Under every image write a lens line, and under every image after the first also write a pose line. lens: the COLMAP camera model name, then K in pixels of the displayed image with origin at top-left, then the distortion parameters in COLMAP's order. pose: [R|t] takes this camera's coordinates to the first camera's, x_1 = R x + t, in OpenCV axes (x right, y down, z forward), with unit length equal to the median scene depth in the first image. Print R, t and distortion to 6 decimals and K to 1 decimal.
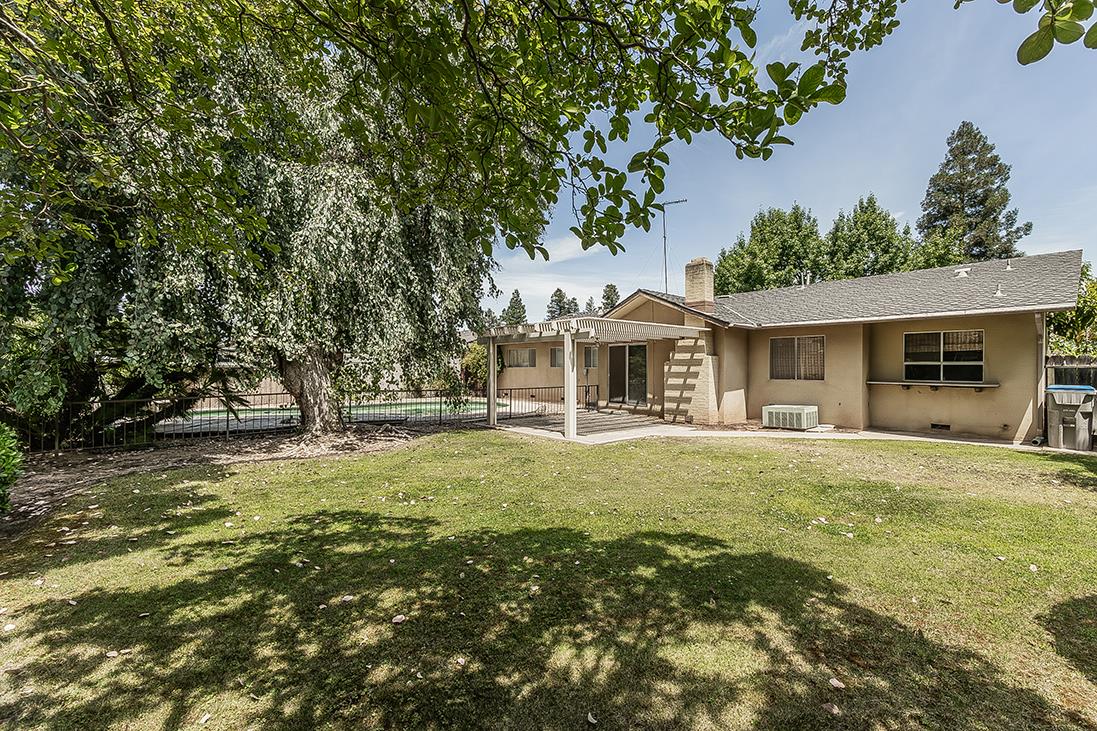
lens RADIAL K [[480.7, 0, 568.9], [0, 480.7, 365.3], [0, 0, 1]] dist [0.000887, 0.000218]
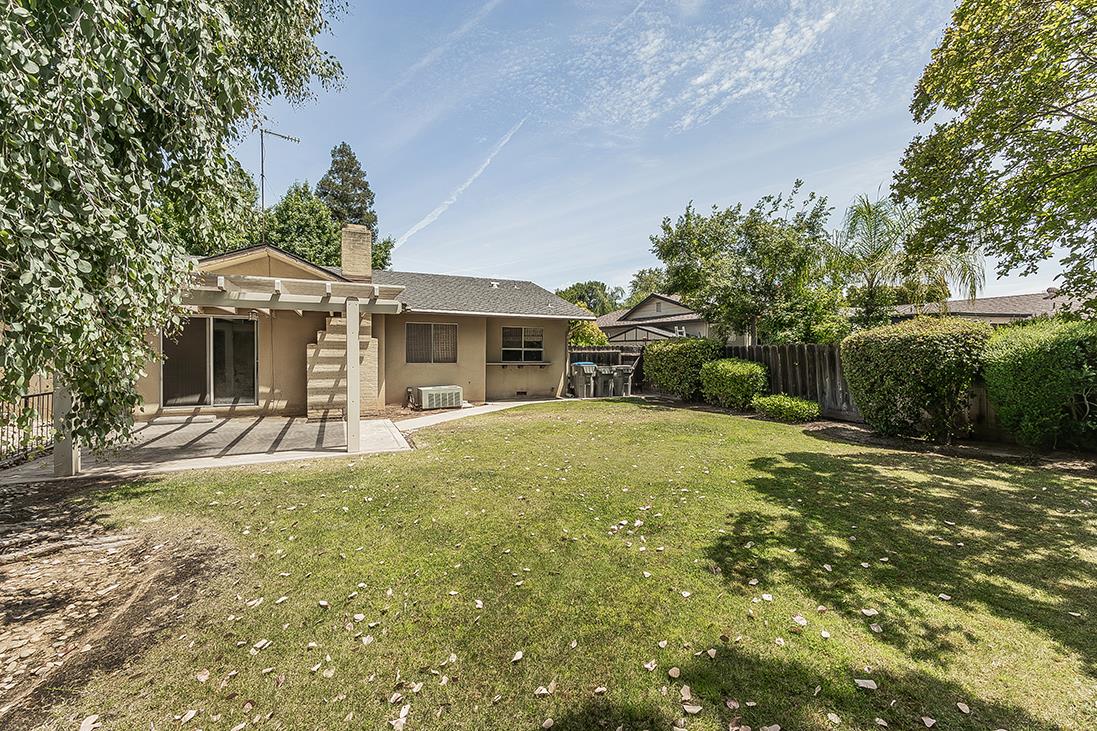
lens RADIAL K [[480.7, 0, 568.9], [0, 480.7, 365.3], [0, 0, 1]] dist [0.000887, 0.000218]
pose [[0.247431, -0.025822, 0.968561, -0.739821], [-0.009880, 0.999526, 0.029171, 0.000594], [-0.968855, -0.016787, 0.247058, 0.631872]]
